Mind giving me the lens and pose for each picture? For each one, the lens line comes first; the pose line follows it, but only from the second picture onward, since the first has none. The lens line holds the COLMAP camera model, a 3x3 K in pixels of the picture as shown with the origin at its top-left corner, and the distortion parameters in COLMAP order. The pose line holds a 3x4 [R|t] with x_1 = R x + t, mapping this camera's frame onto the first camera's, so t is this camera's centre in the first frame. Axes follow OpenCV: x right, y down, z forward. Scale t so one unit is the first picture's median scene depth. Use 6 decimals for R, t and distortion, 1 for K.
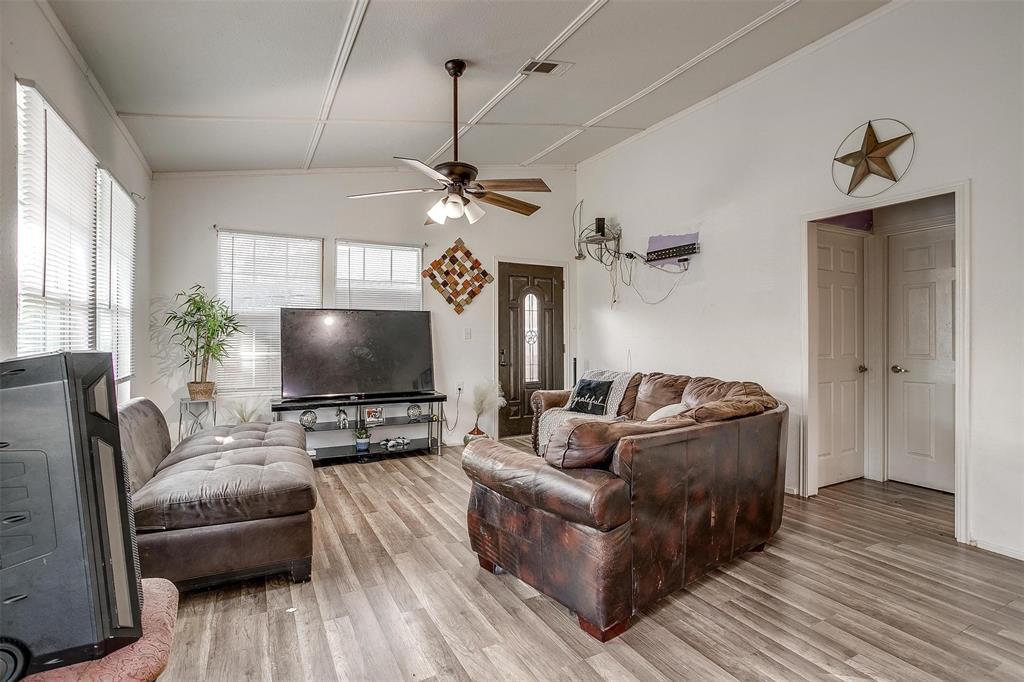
lens RADIAL K [[494.8, 0, 522.0], [0, 494.8, 333.5], [0, 0, 1]] dist [-0.062233, 0.036332]
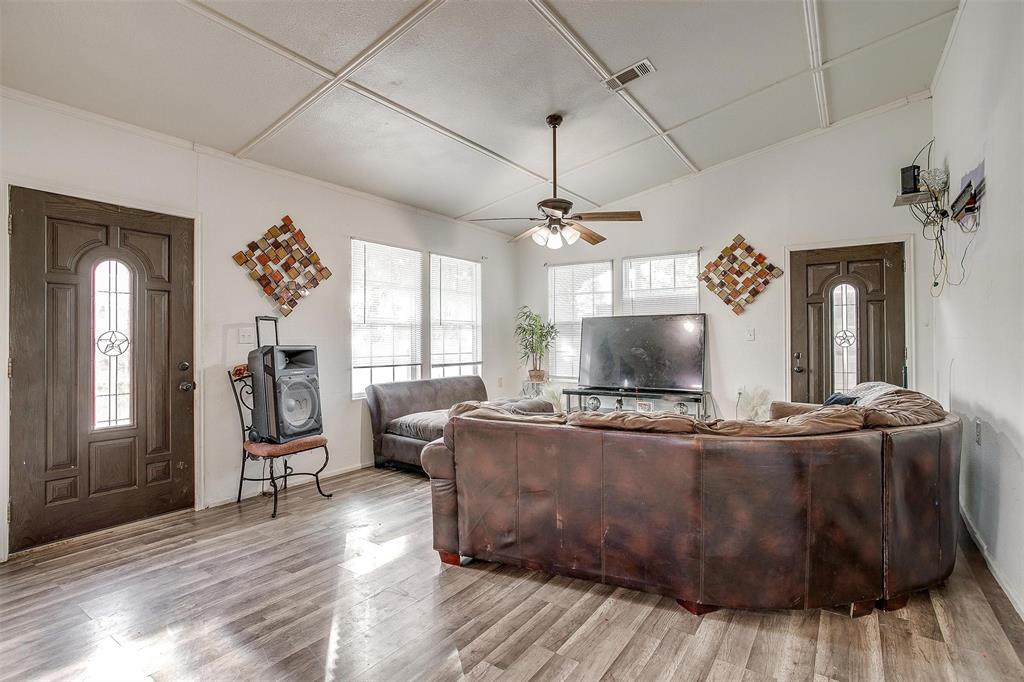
lens RADIAL K [[492.1, 0, 518.0], [0, 492.1, 339.1], [0, 0, 1]] dist [-0.063949, 0.035457]
pose [[0.456246, -0.005144, -0.889839, 0.516468], [0.011012, 0.999939, -0.000135, 0.003093], [0.889786, -0.009738, 0.456275, 0.196962]]
